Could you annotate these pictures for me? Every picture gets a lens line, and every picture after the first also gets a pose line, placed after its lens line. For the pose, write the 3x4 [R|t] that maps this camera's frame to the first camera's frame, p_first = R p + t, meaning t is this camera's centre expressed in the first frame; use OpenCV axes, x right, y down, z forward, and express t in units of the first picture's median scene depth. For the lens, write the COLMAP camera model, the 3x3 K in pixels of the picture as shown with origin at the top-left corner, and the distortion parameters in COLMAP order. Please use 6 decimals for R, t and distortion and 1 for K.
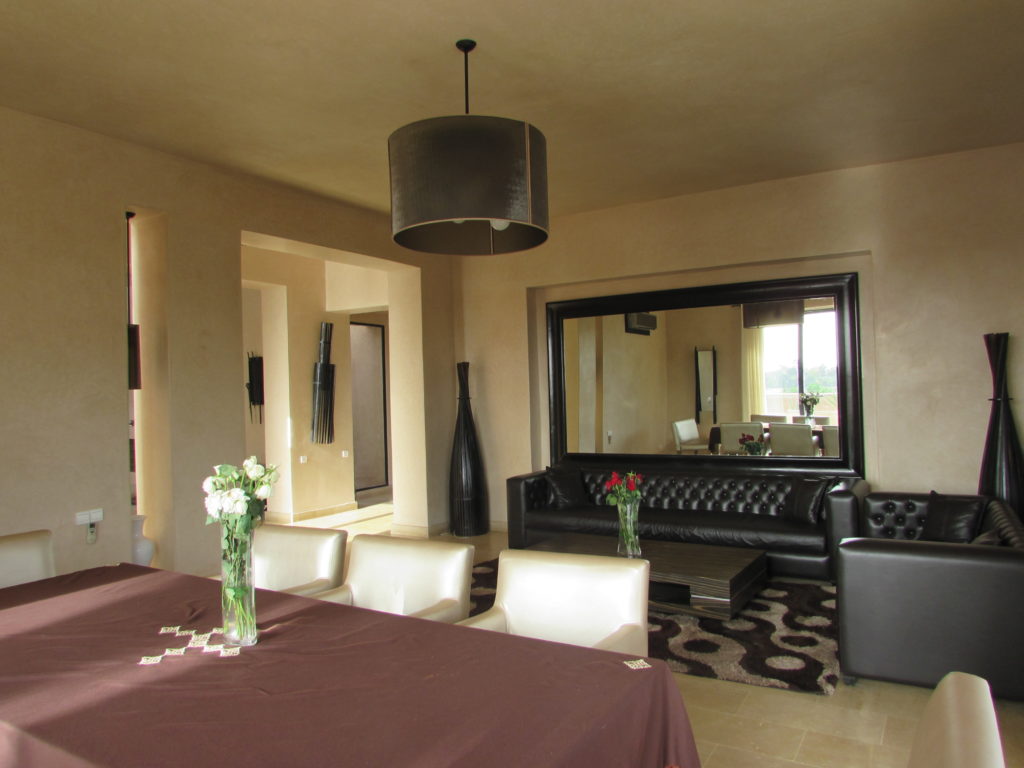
lens RADIAL K [[718.3, 0, 507.5], [0, 718.3, 384.0], [0, 0, 1]] dist [-0.046232, 0.023183]
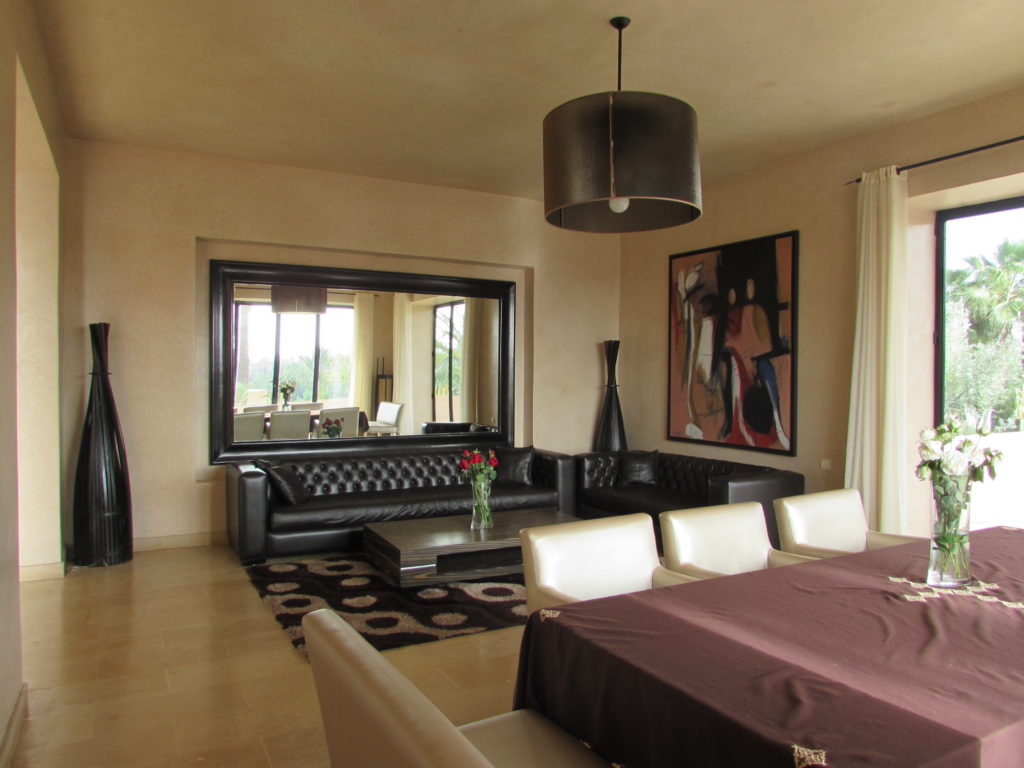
lens RADIAL K [[718.3, 0, 516.2], [0, 718.3, 390.0], [0, 0, 1]] dist [-0.046232, 0.023183]
pose [[0.482111, 0.012982, 0.876014, -0.593205], [-0.033985, 0.999415, 0.003893, 0.024248], [-0.875450, -0.031648, 0.482271, 0.373620]]
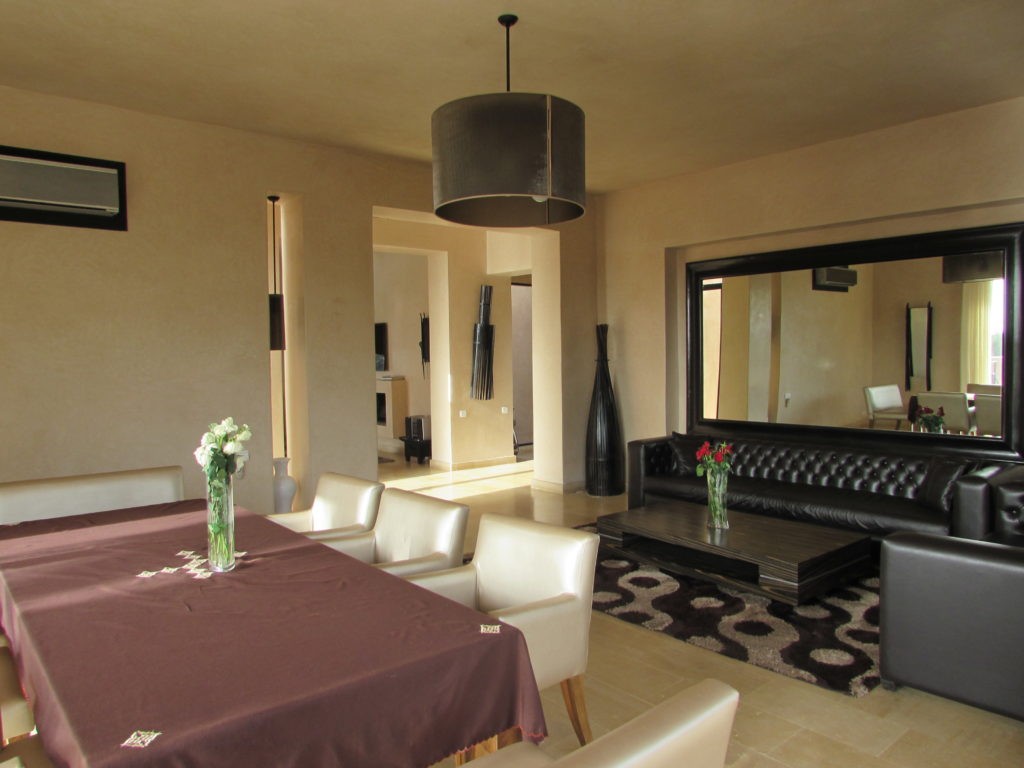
lens RADIAL K [[718.3, 0, 510.4], [0, 718.3, 381.1], [0, 0, 1]] dist [-0.046232, 0.023183]
pose [[0.950340, 0.026271, -0.310103, 0.161837], [-0.007950, 0.998155, 0.060197, -0.012664], [0.311112, -0.054743, 0.948795, 0.003586]]
